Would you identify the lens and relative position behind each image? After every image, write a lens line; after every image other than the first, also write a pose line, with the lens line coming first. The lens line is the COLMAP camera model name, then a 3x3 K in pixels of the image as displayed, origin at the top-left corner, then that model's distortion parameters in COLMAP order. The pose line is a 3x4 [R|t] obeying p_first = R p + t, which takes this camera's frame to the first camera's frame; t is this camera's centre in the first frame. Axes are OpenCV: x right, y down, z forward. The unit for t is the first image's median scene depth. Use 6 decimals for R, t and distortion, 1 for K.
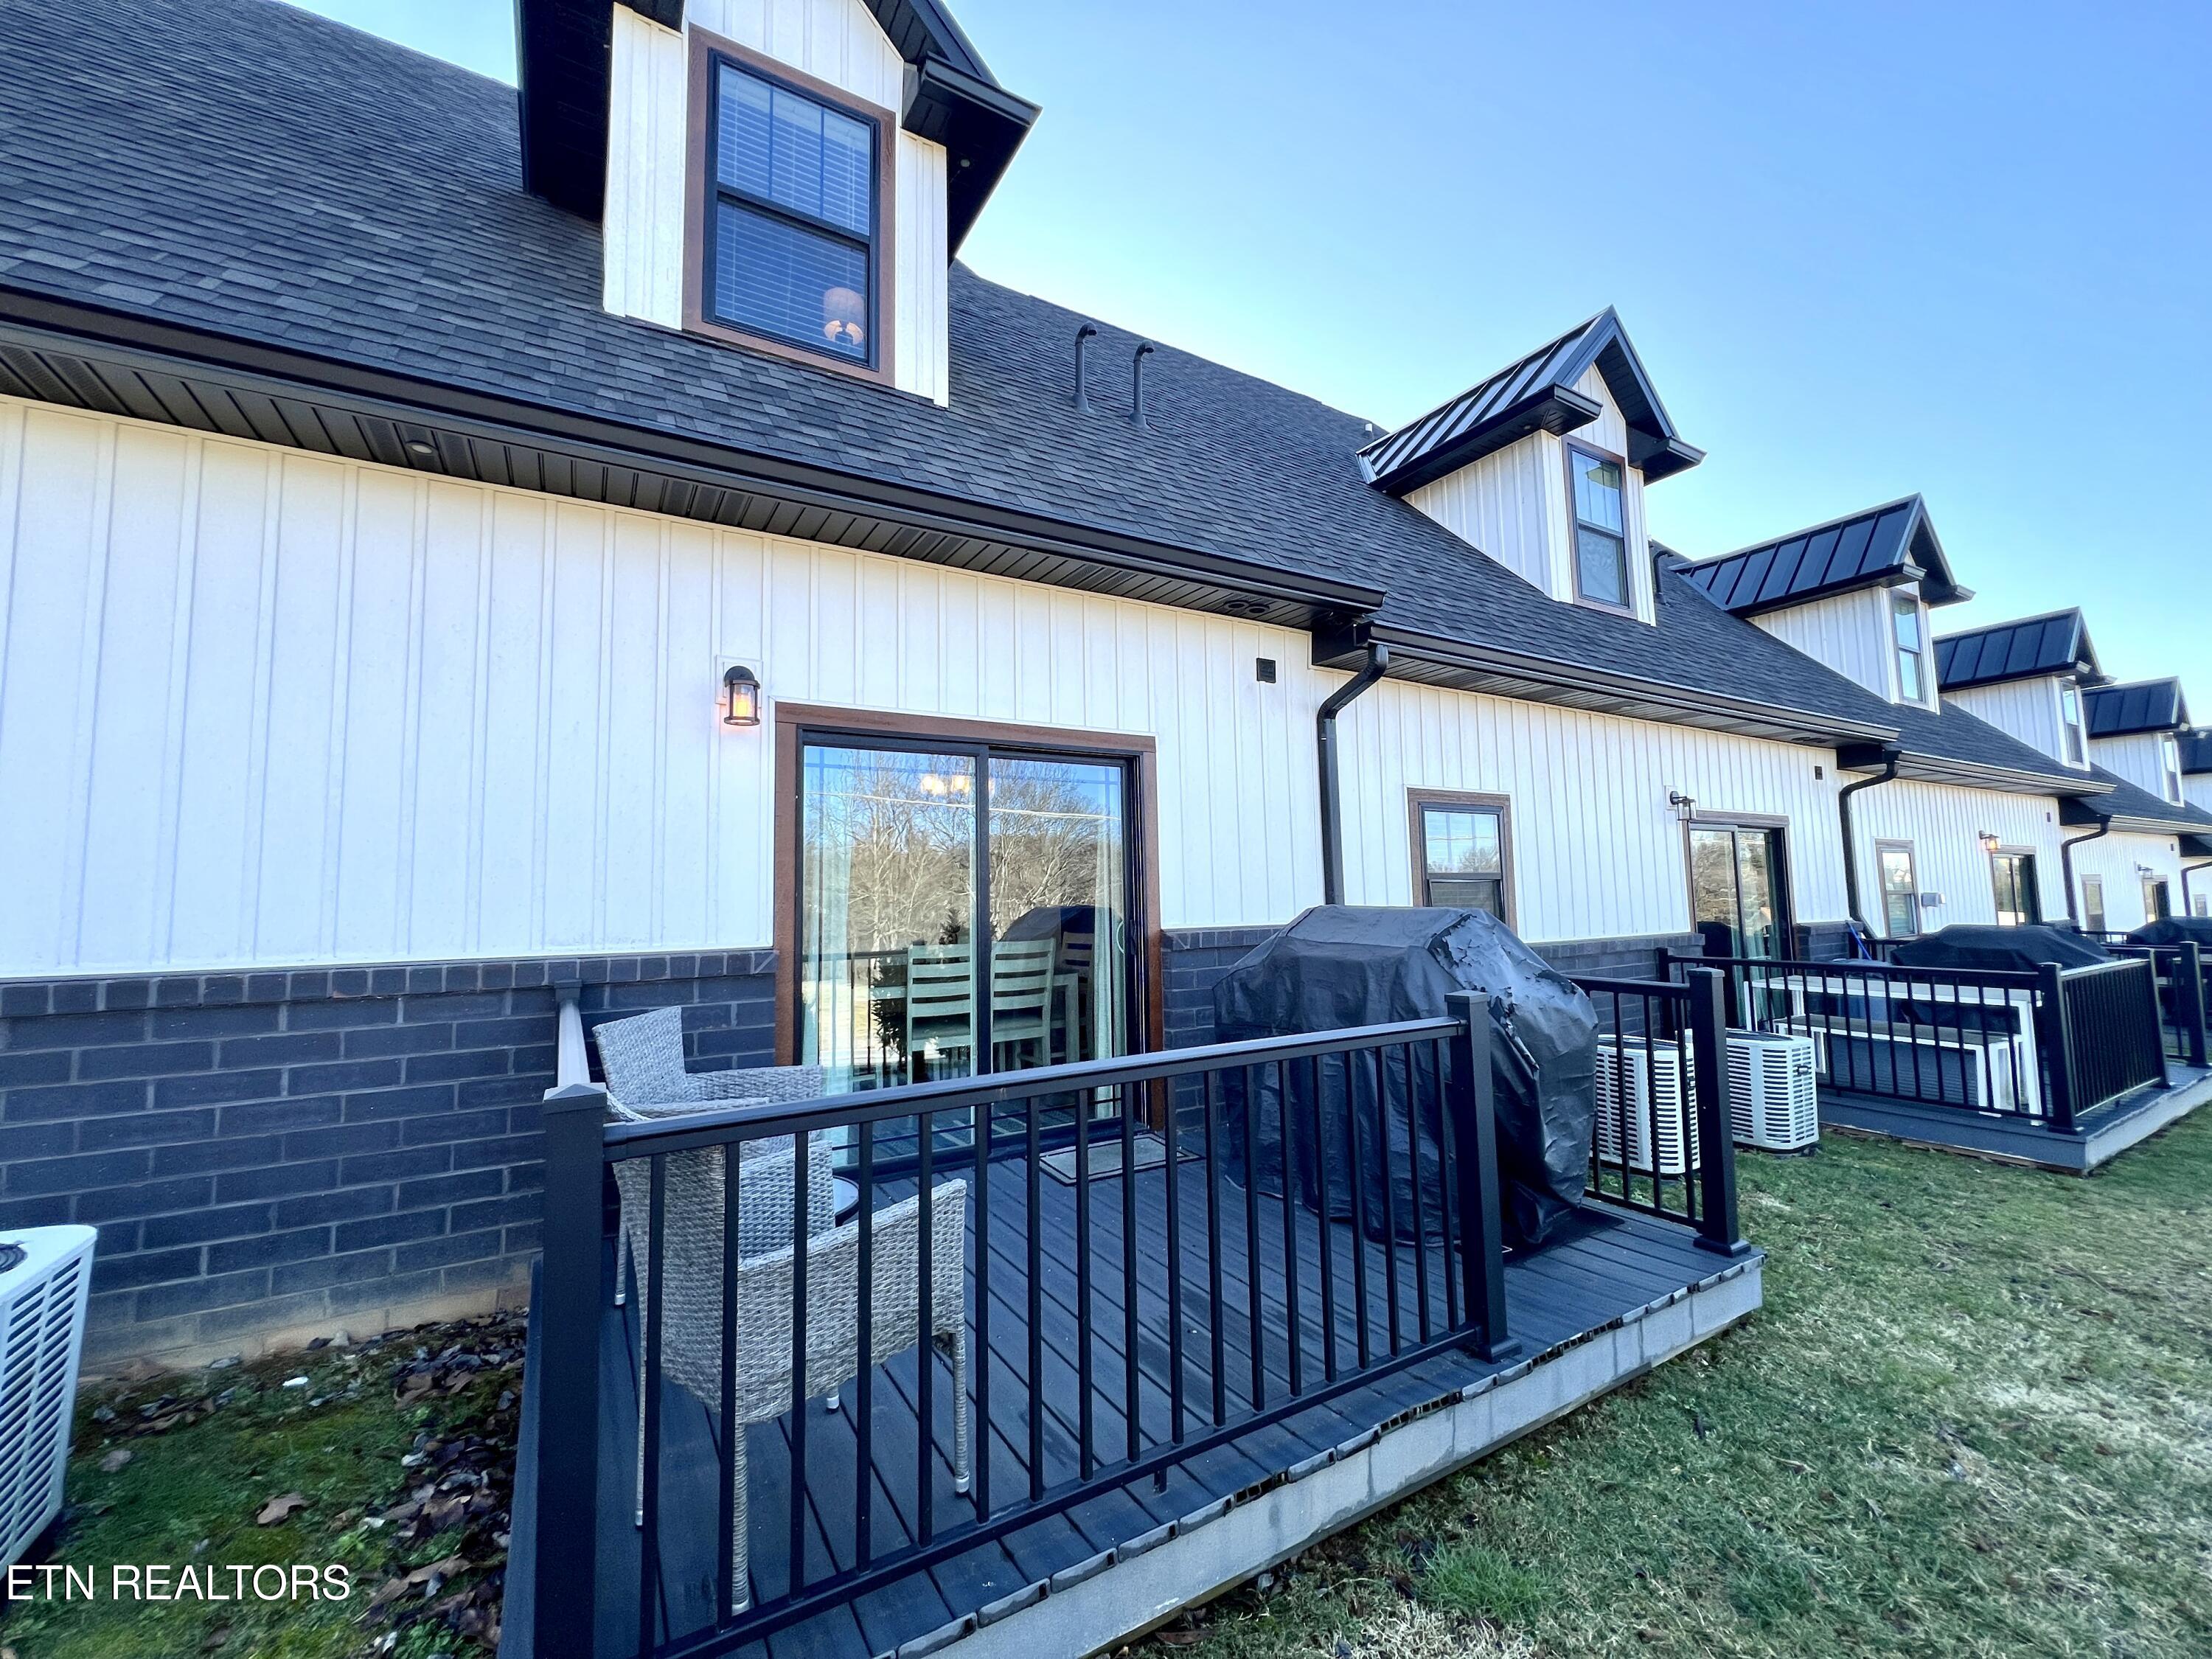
lens RADIAL K [[884.7, 0, 1102.4], [0, 884.7, 824.3], [0, 0, 1]] dist [-0.001868, -0.000085]
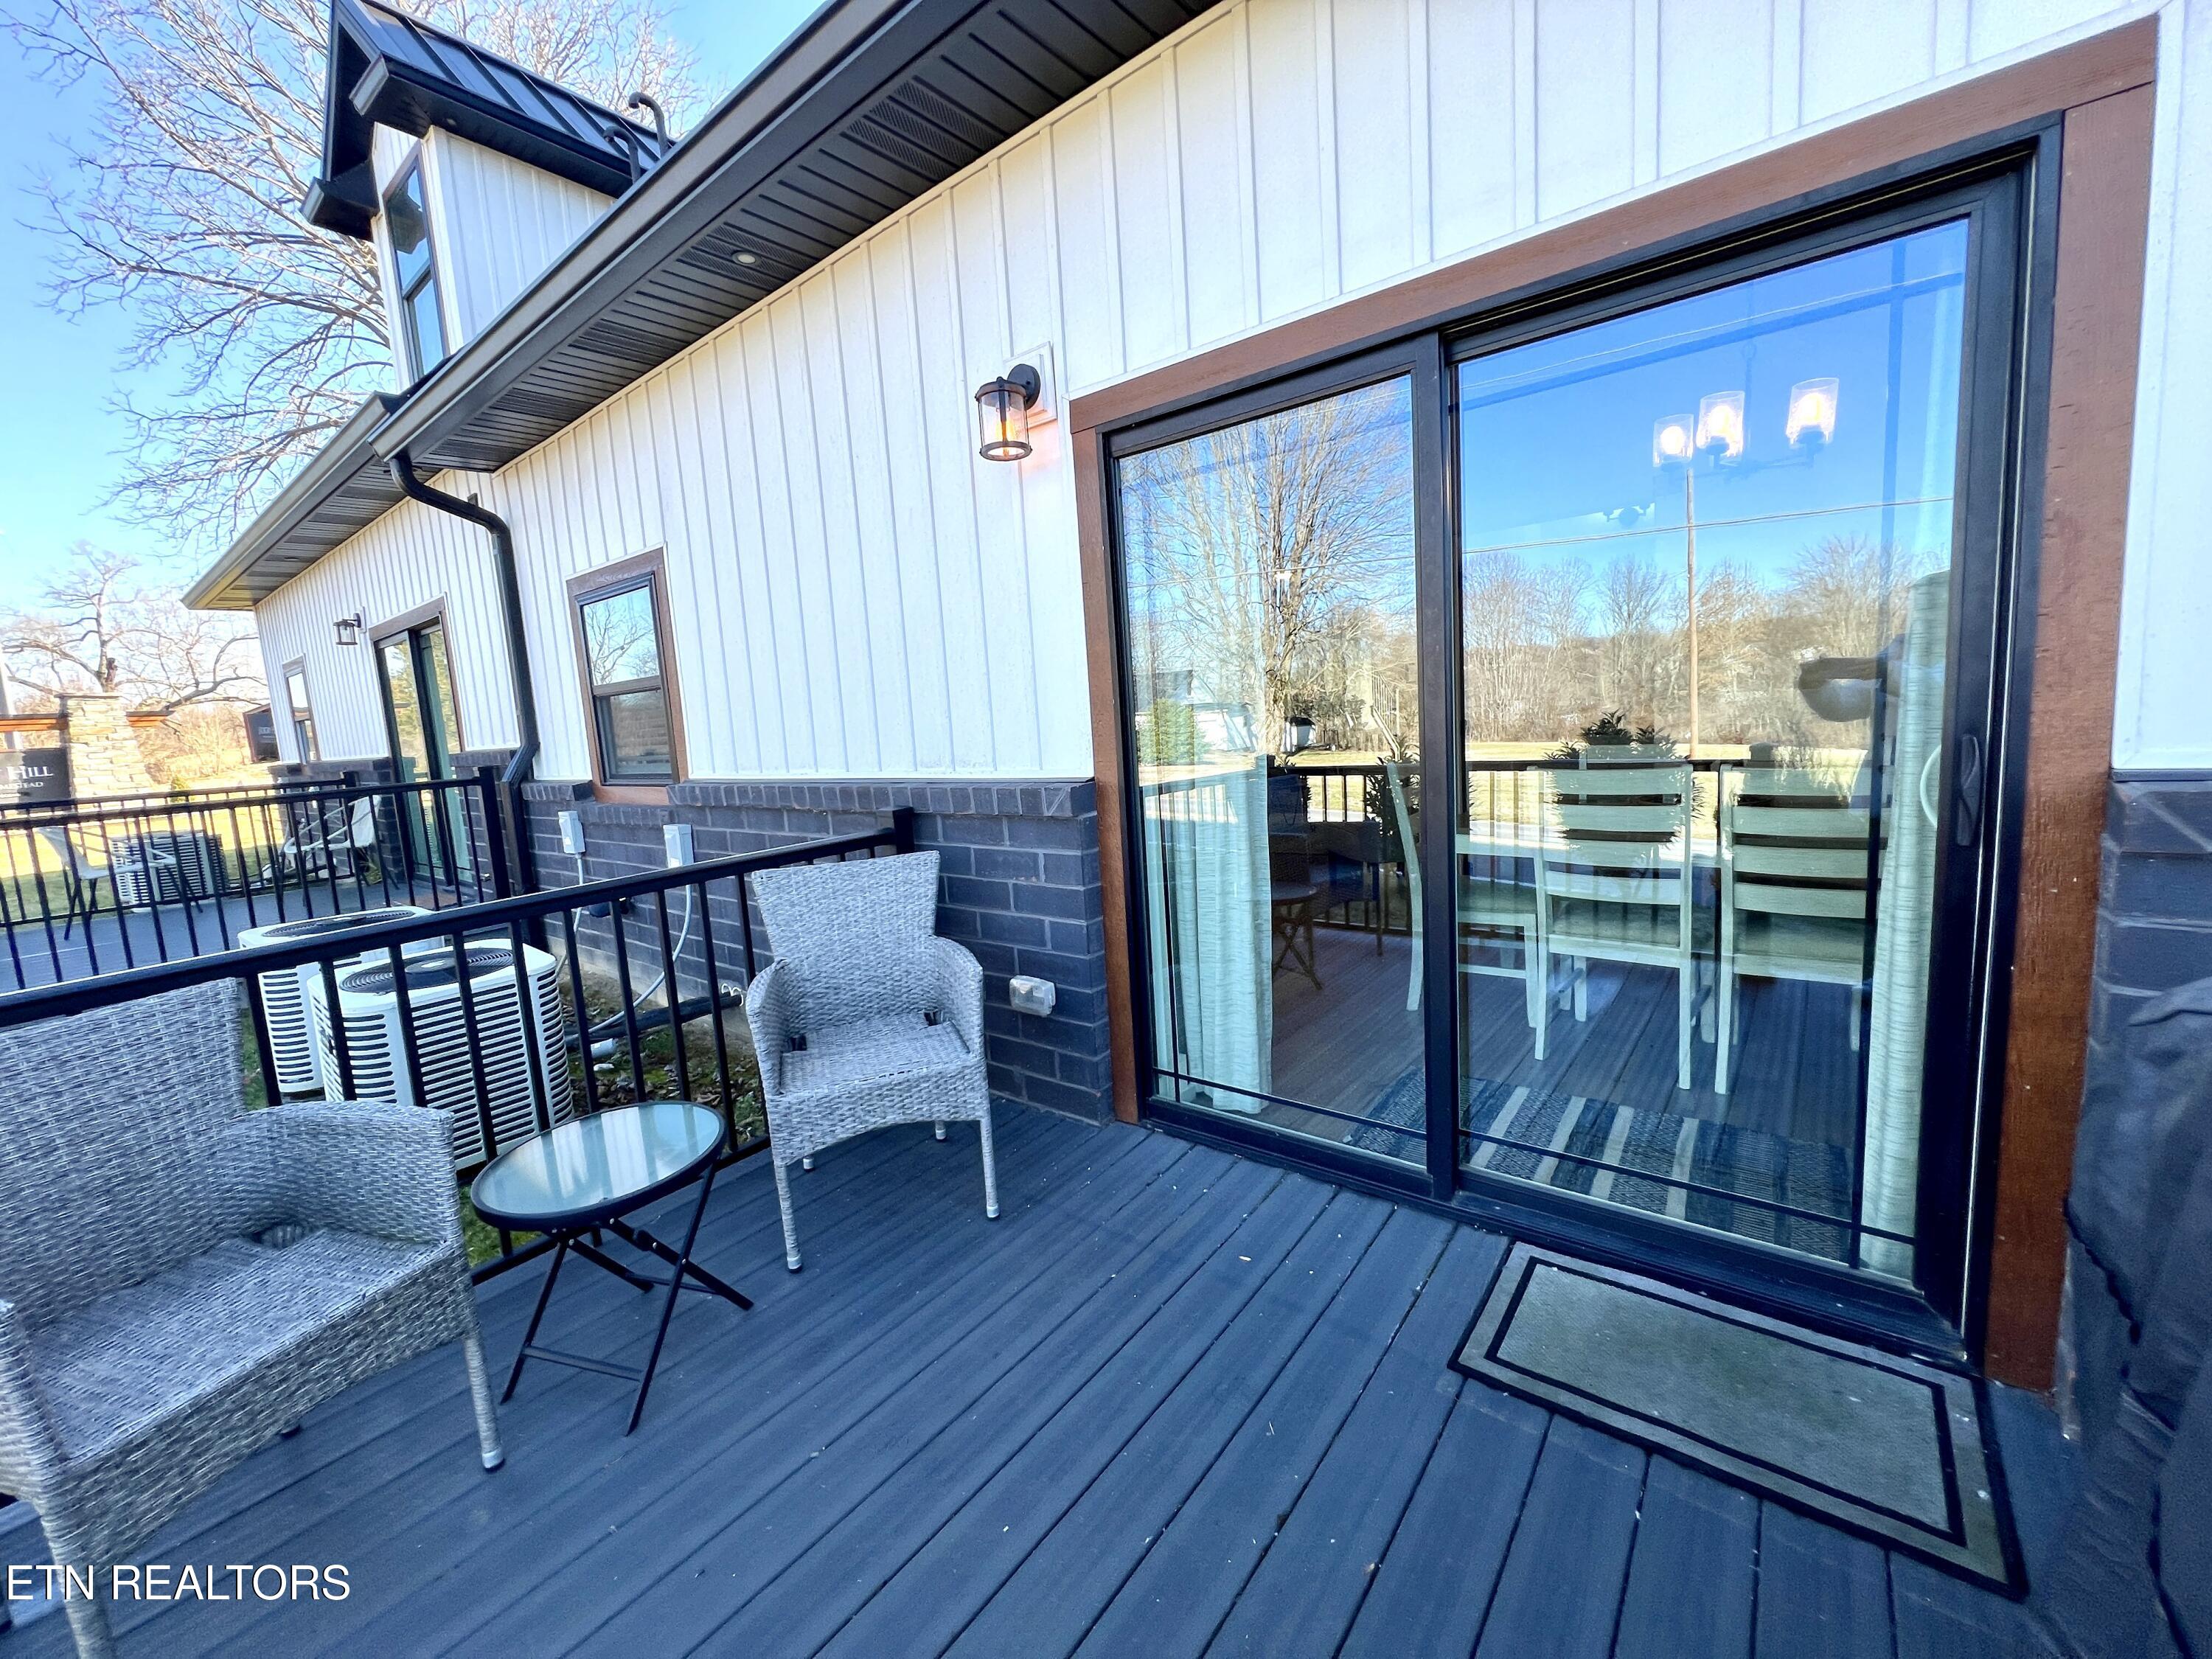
lens RADIAL K [[884.7, 0, 1106.0], [0, 884.7, 820.2], [0, 0, 1]] dist [-0.001868, -0.000085]
pose [[0.355554, 0.107582, -0.928443, 0.263795], [0.130267, 0.977954, 0.163206, 0.056517], [0.925533, -0.178974, 0.333701, 0.733822]]
